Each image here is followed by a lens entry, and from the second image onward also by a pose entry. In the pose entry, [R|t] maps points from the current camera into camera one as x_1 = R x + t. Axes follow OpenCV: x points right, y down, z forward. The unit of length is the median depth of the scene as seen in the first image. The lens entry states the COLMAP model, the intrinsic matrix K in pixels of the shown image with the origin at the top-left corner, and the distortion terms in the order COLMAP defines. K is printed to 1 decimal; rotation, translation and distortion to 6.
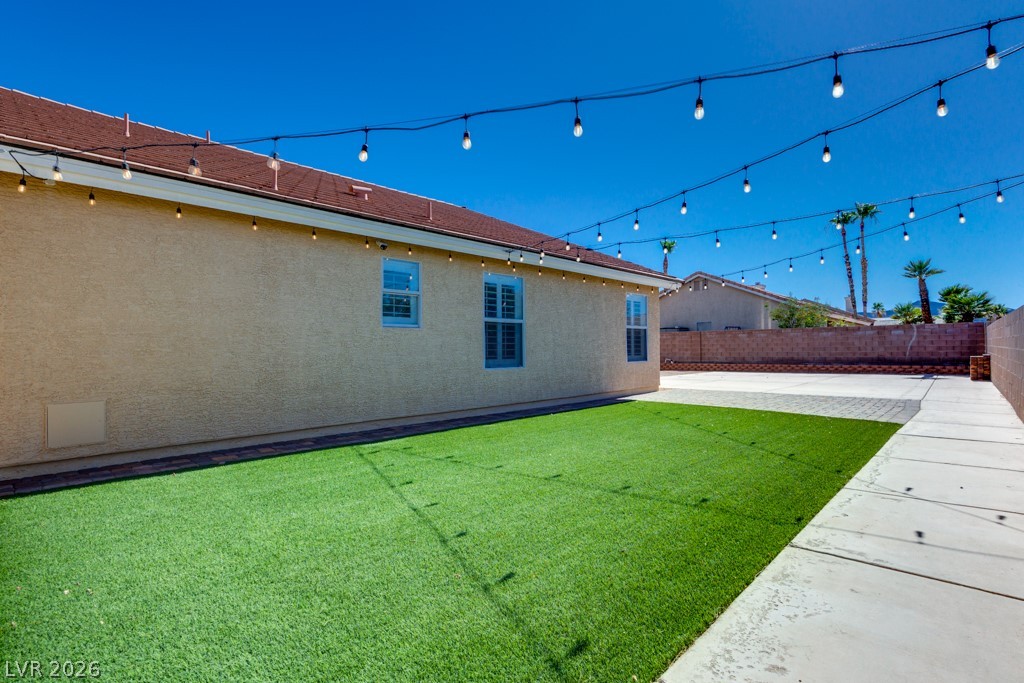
lens RADIAL K [[485.8, 0, 542.9], [0, 485.8, 340.7], [0, 0, 1]] dist [-0.000167, -0.000042]
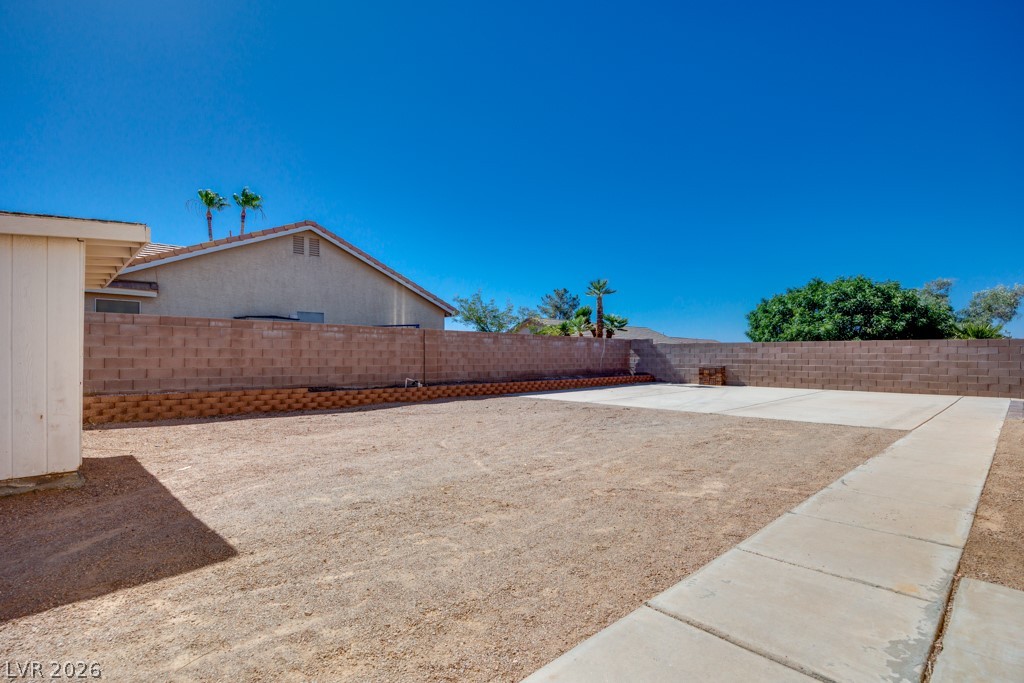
lens RADIAL K [[485.8, 0, 514.1], [0, 485.8, 360.2], [0, 0, 1]] dist [-0.055196, -0.000026]
pose [[0.079087, 0.002279, 0.996865, -0.328396], [-0.021570, 0.999767, -0.000575, 0.020645], [-0.996634, -0.021457, 0.079117, 1.114094]]
